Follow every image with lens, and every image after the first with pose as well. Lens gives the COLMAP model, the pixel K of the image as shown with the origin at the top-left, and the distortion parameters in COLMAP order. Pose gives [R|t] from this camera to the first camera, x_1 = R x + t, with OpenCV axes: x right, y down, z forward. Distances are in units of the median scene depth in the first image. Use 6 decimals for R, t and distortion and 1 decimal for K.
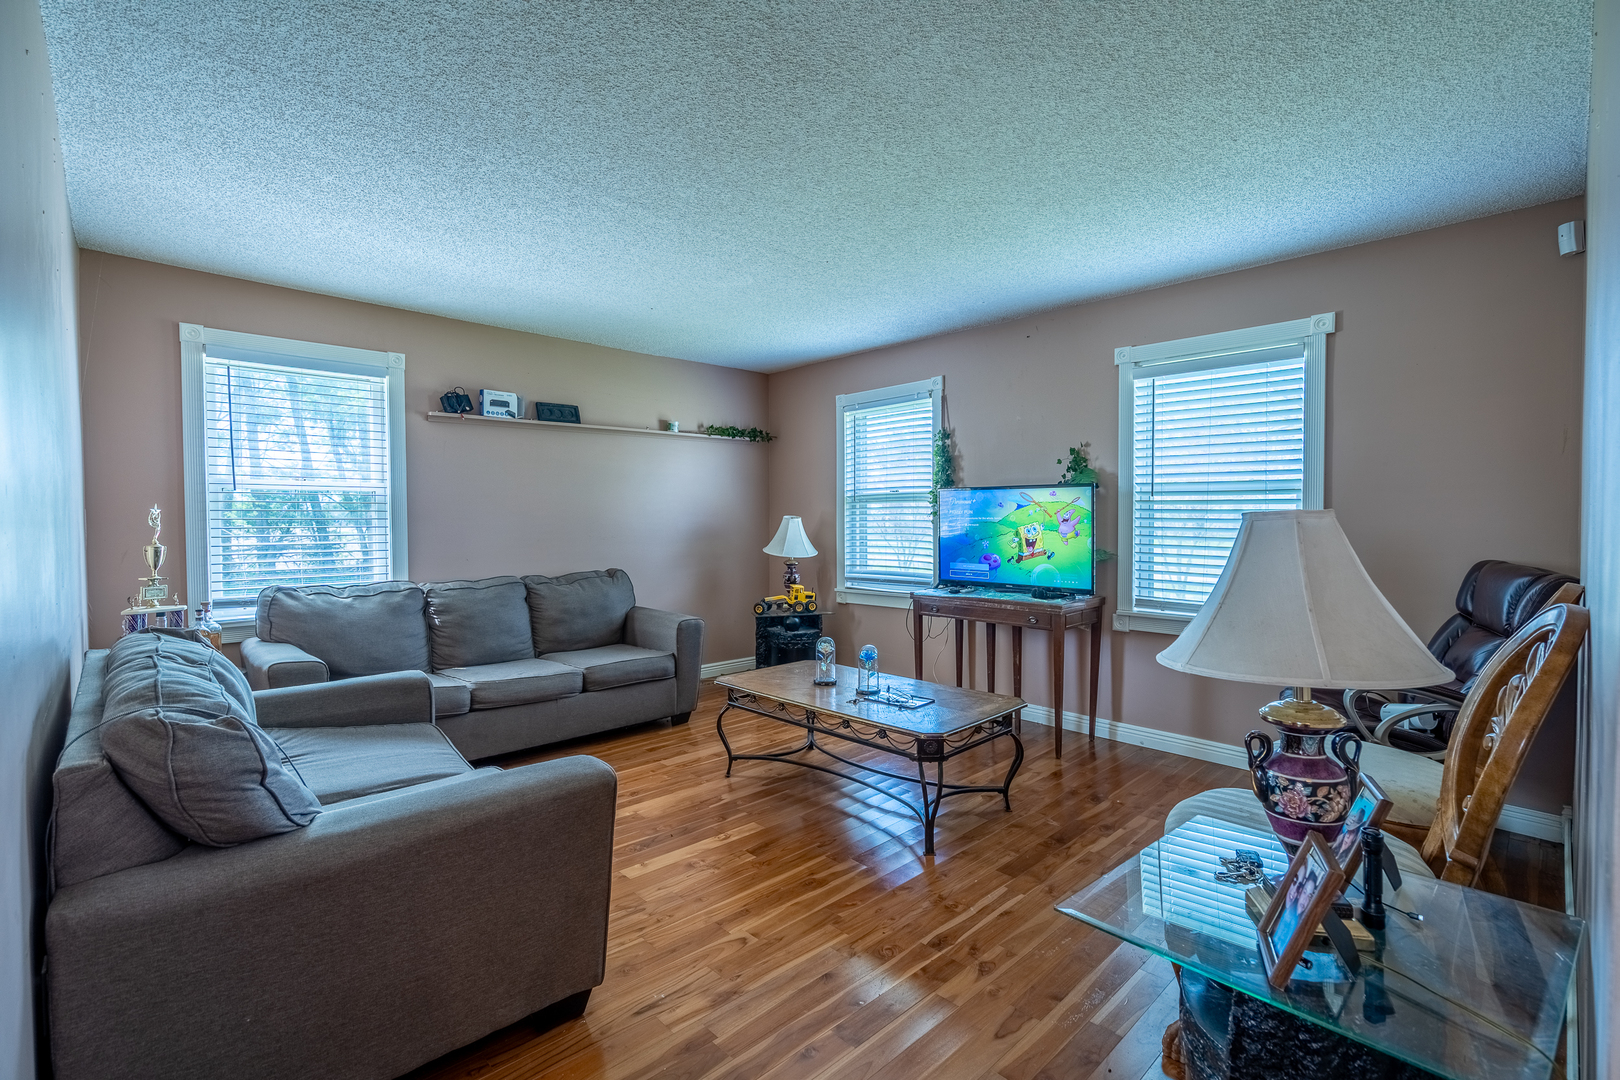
lens RADIAL K [[736.2, 0, 804.6], [0, 736.2, 539.9], [0, 0, 1]] dist [0.001201, 0.000695]
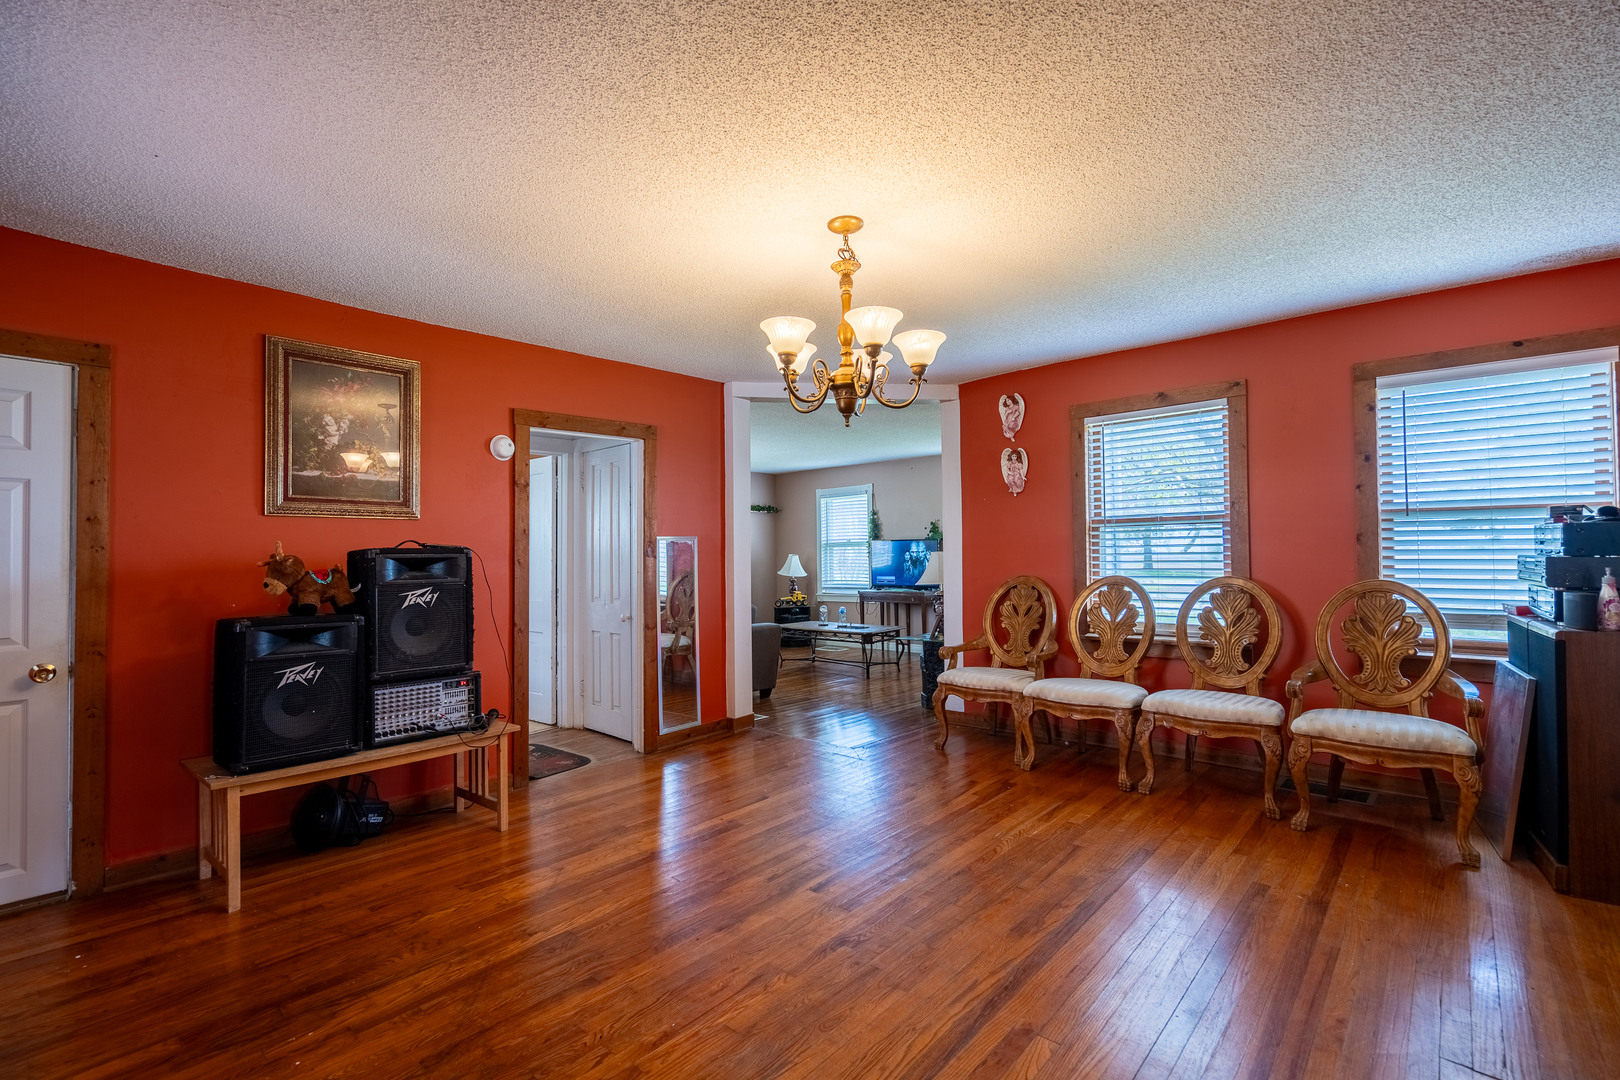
lens RADIAL K [[736.2, 0, 810.1], [0, 736.2, 545.4], [0, 0, 1]] dist [0.001201, 0.000695]
pose [[0.995470, -0.001312, 0.095071, -0.156146], [0.006313, 0.998610, -0.052323, 0.043478], [-0.094871, 0.052686, 0.994094, -0.876791]]
